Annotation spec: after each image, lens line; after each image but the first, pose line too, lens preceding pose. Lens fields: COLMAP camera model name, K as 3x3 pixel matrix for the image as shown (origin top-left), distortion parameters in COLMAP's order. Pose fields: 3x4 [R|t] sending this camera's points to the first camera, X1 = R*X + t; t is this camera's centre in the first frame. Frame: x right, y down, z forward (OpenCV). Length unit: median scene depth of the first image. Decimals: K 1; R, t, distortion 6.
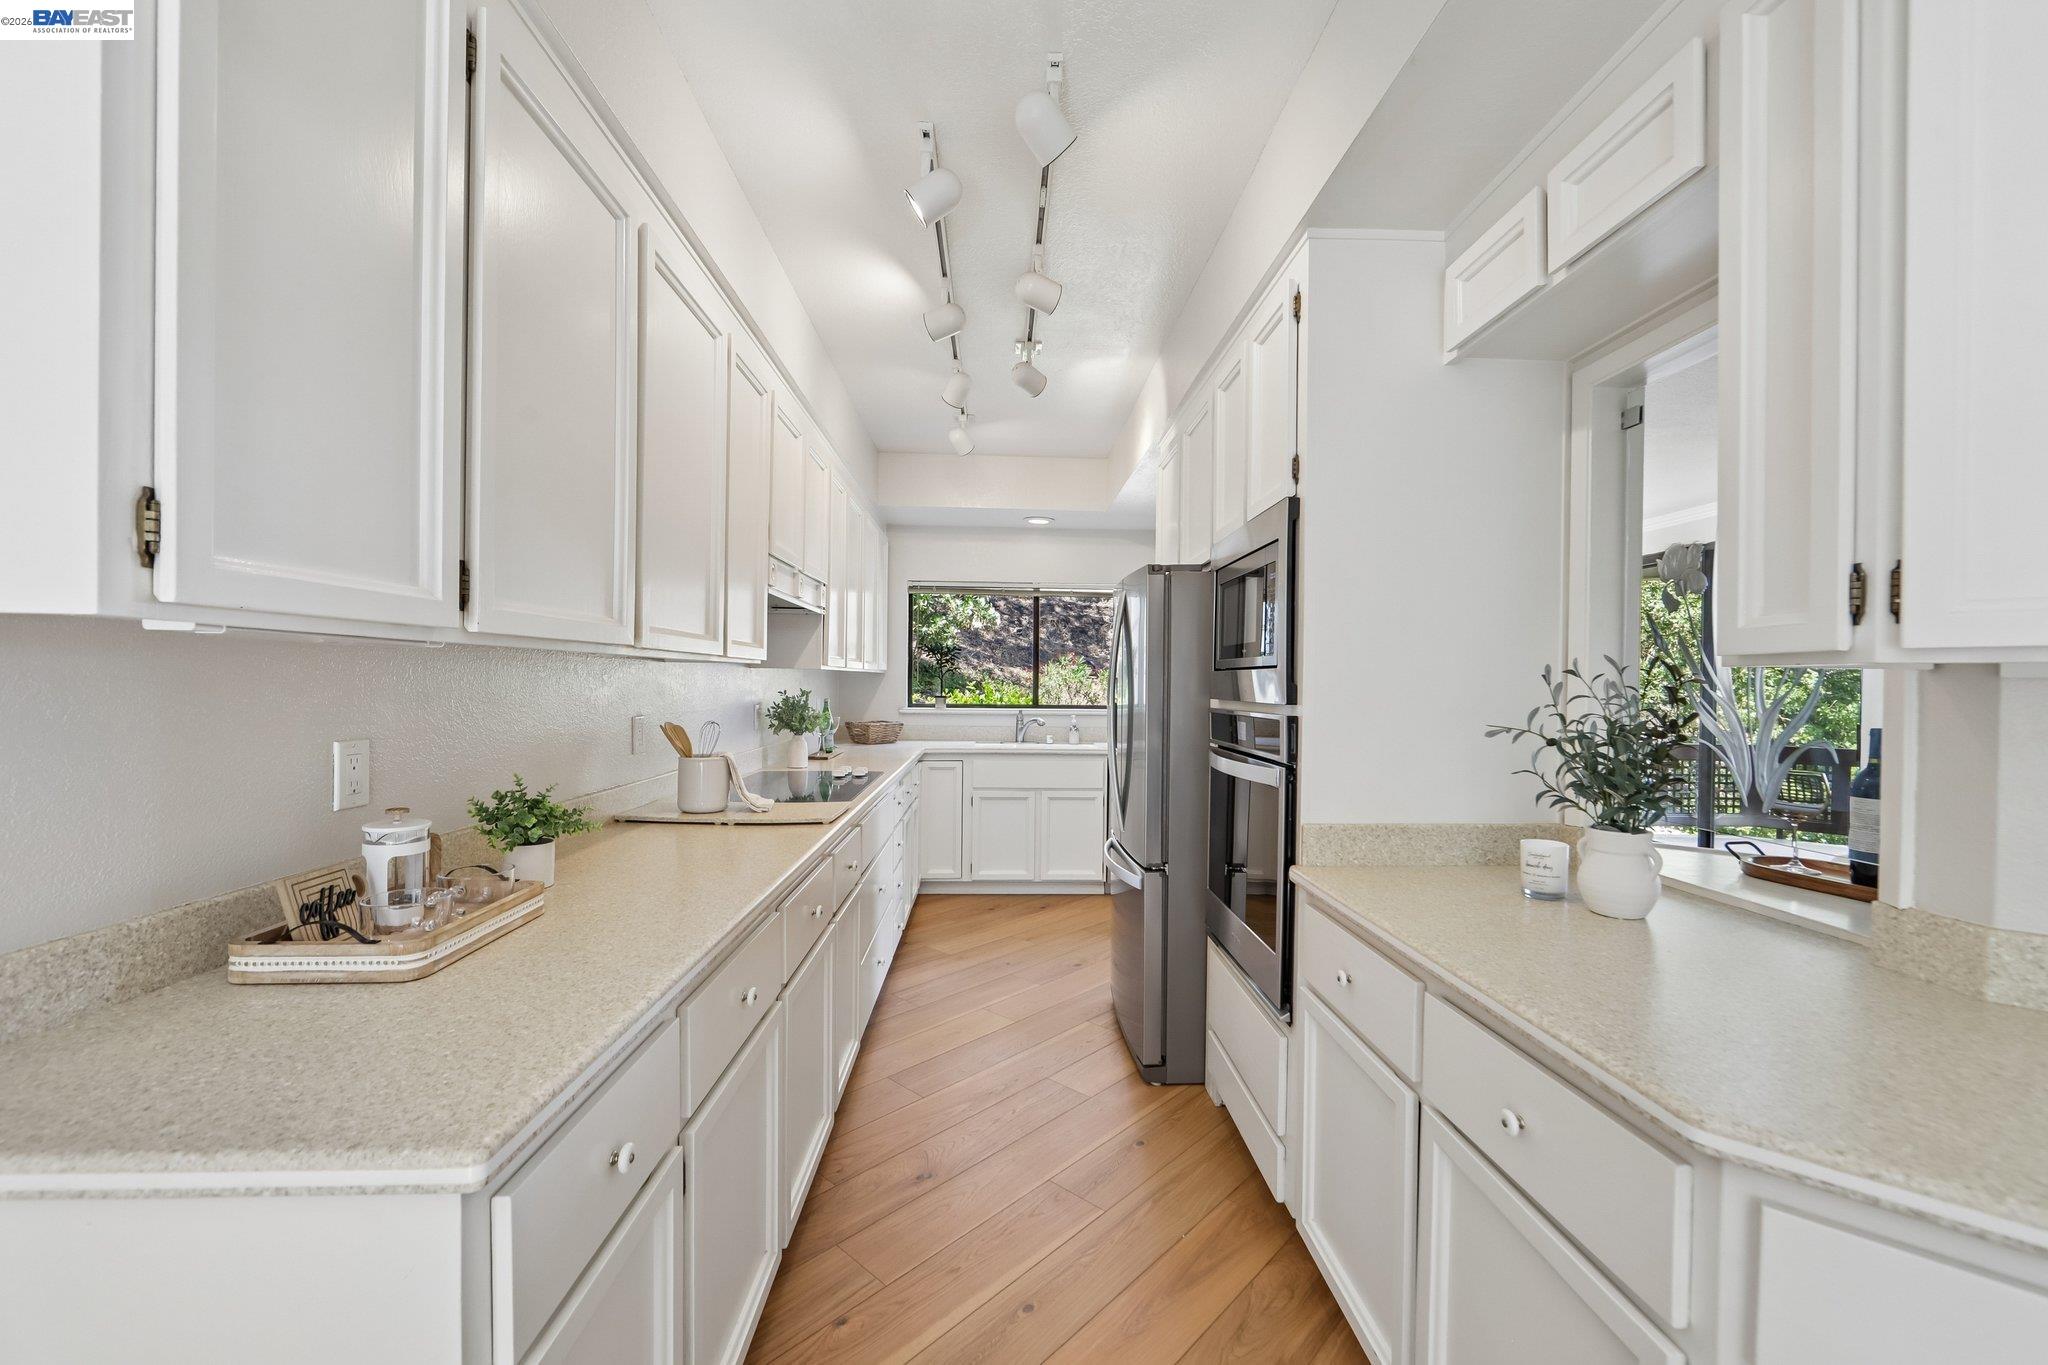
lens RADIAL K [[824.5, 0, 1035.1], [0, 824.5, 689.5], [0, 0, 1]] dist [-0.013237, 0.002358]
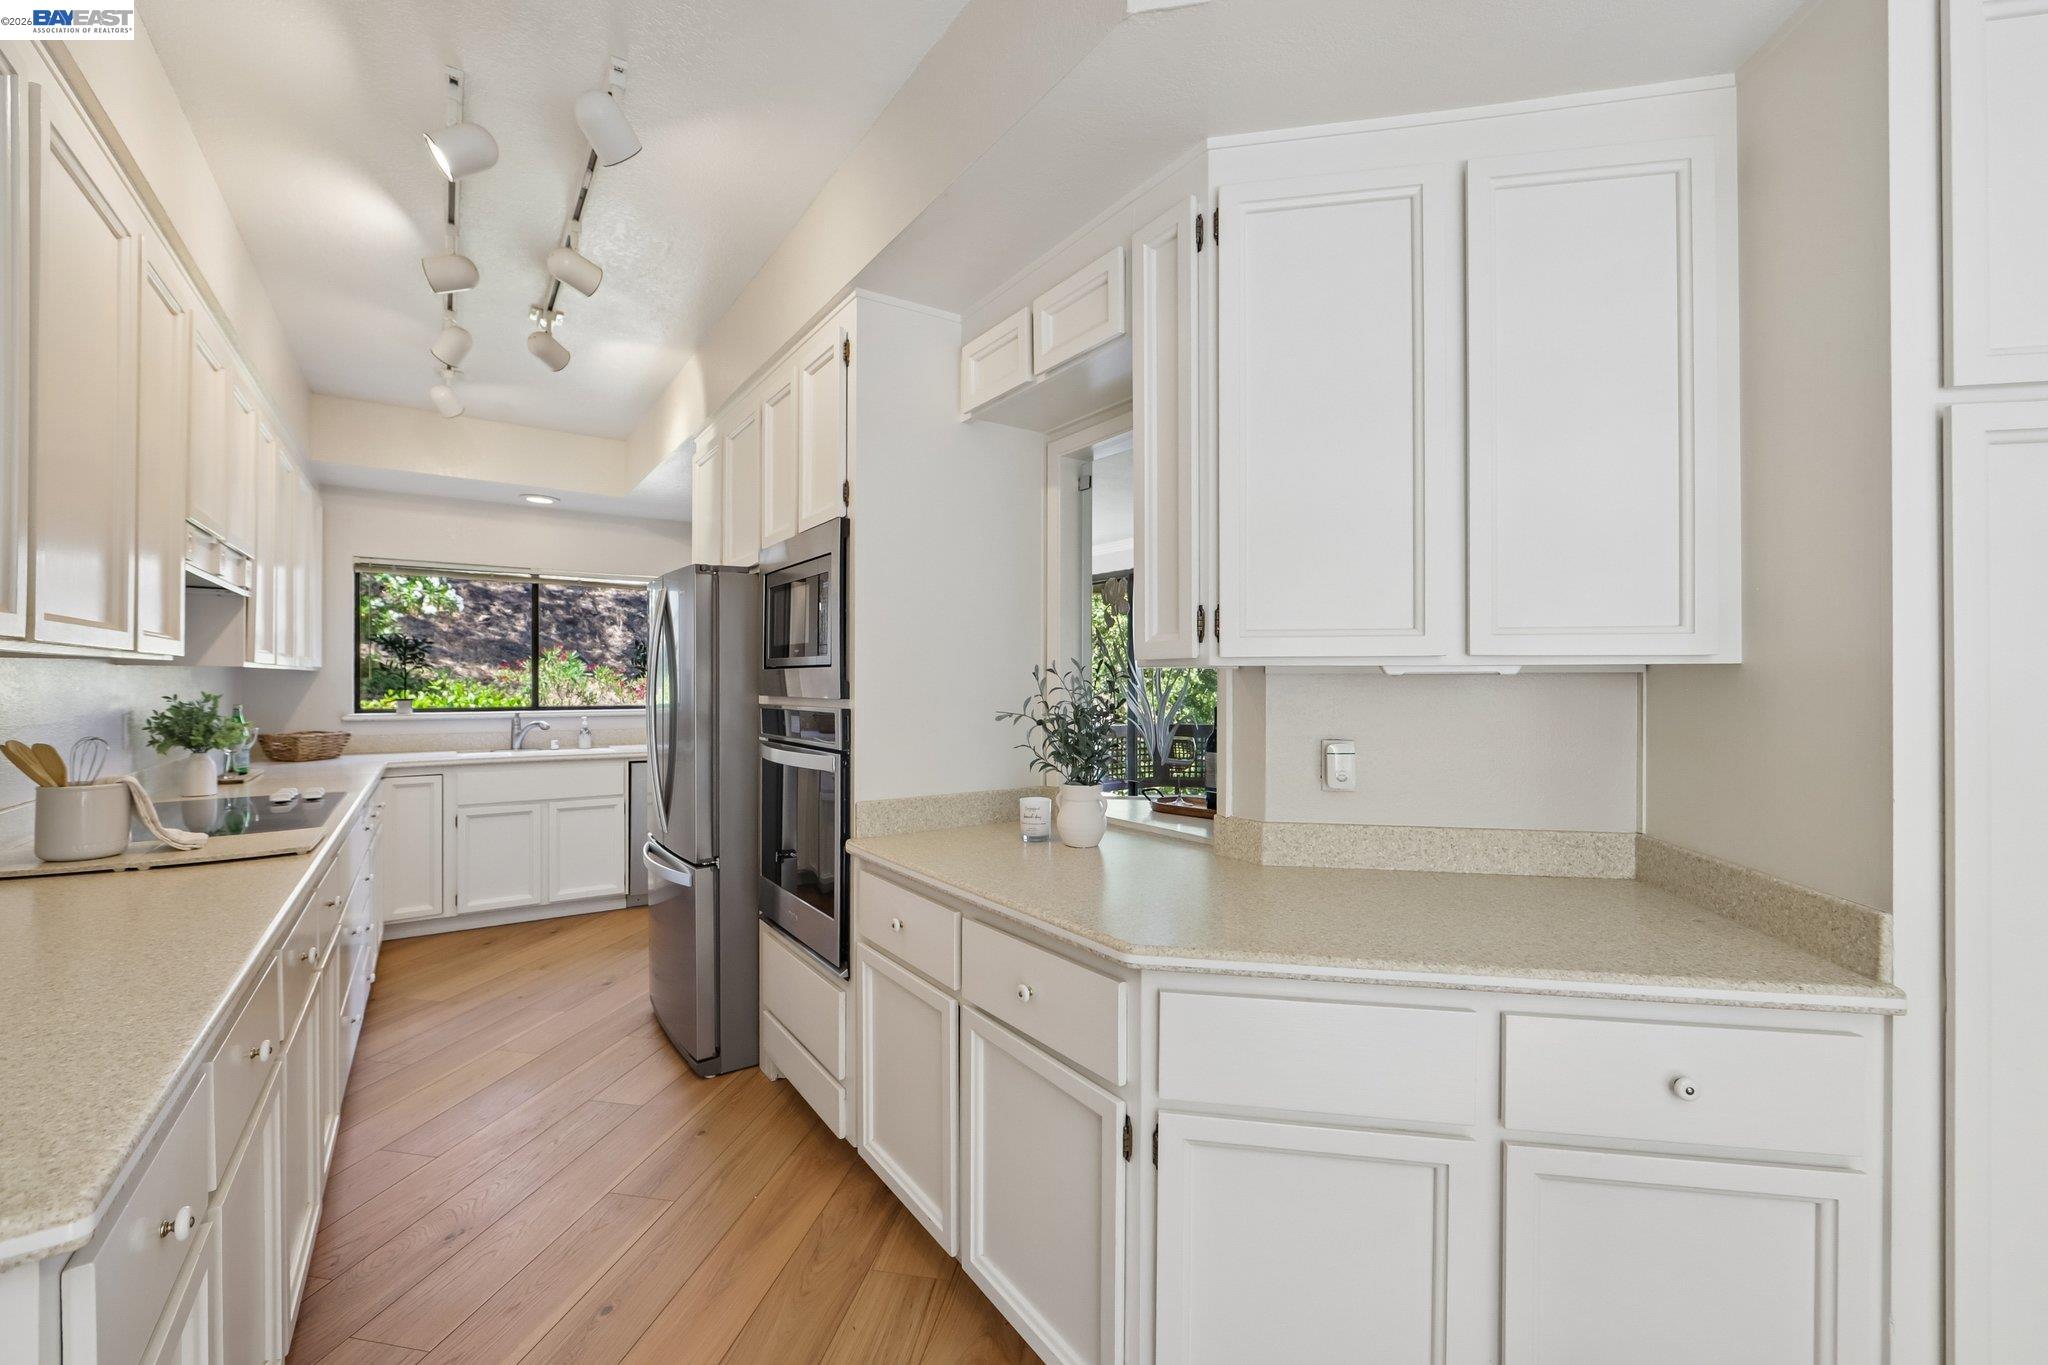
lens RADIAL K [[831.7, 0, 1043.7], [0, 831.7, 671.2], [0, 0, 1]] dist [-0.009377, -0.000071]
pose [[0.835310, -0.002078, 0.549775, -0.085473], [0.011748, 0.999832, -0.014070, -0.000734], [-0.549654, 0.018212, 0.835194, -0.107291]]
